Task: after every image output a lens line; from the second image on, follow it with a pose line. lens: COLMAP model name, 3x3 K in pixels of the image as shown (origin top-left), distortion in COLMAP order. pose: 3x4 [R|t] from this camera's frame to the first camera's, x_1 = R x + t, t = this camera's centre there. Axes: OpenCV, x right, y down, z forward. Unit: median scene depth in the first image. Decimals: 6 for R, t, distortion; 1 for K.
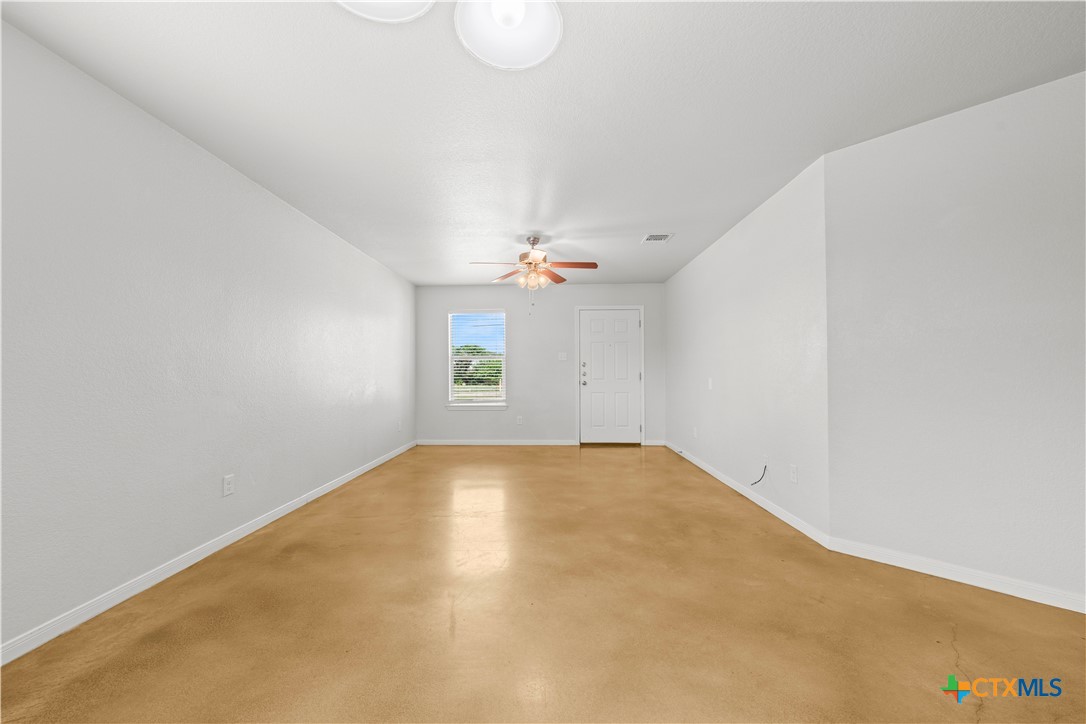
lens RADIAL K [[434.1, 0, 537.1], [0, 434.1, 365.0], [0, 0, 1]] dist [0.007030, -0.002223]
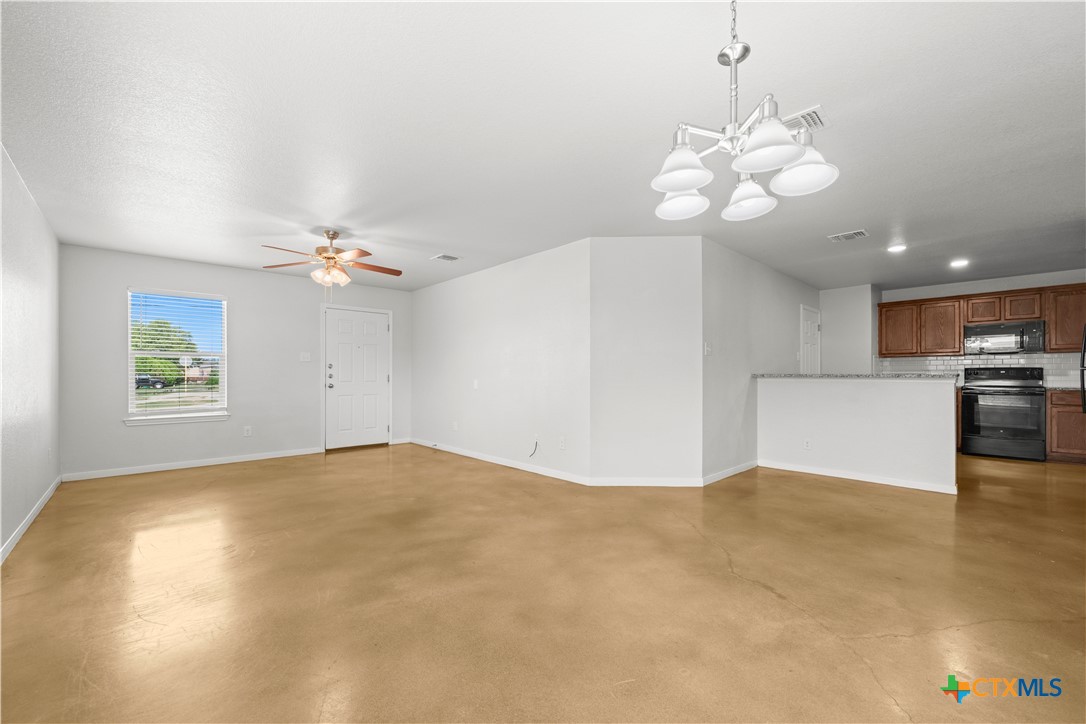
lens RADIAL K [[434.1, 0, 550.8], [0, 434.1, 371.6], [0, 0, 1]] dist [0.007030, -0.002223]
pose [[0.696021, 0.009484, 0.717959, -0.246341], [-0.016576, 0.999859, 0.002861, 0.000432], [-0.717831, -0.013892, 0.696079, -0.001440]]
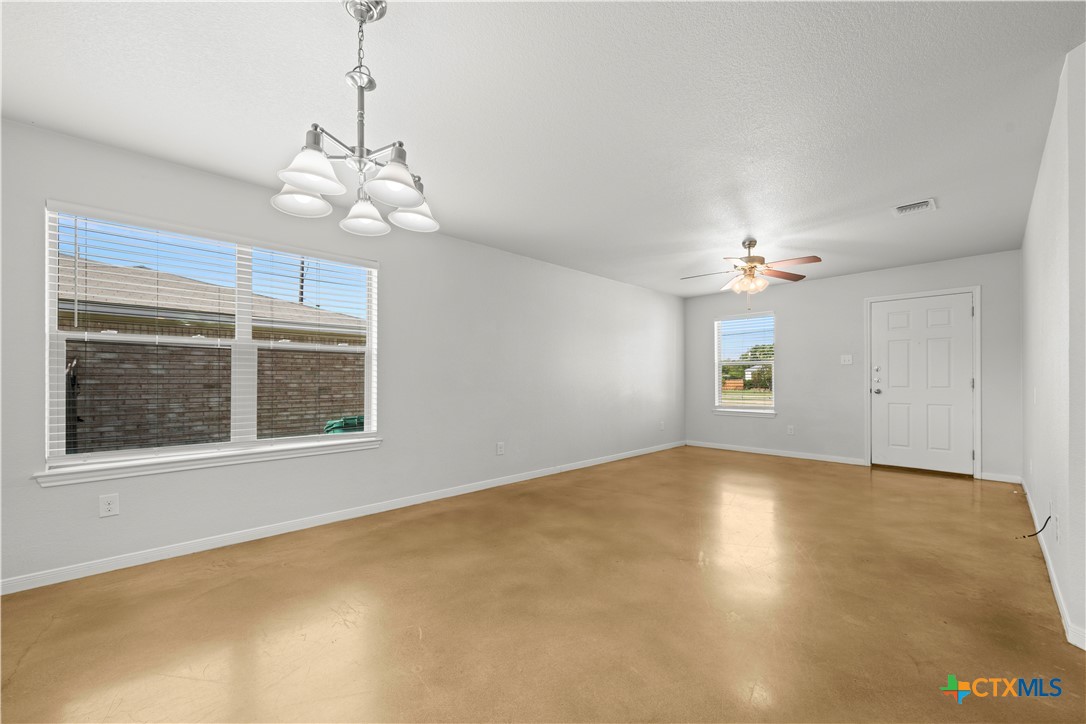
lens RADIAL K [[434.1, 0, 554.0], [0, 434.1, 373.5], [0, 0, 1]] dist [0.007030, -0.002223]
pose [[0.727811, -0.008494, -0.685725, 0.236518], [0.013559, 0.999906, 0.002006, -0.001510], [0.685644, -0.010757, 0.727858, -0.014623]]
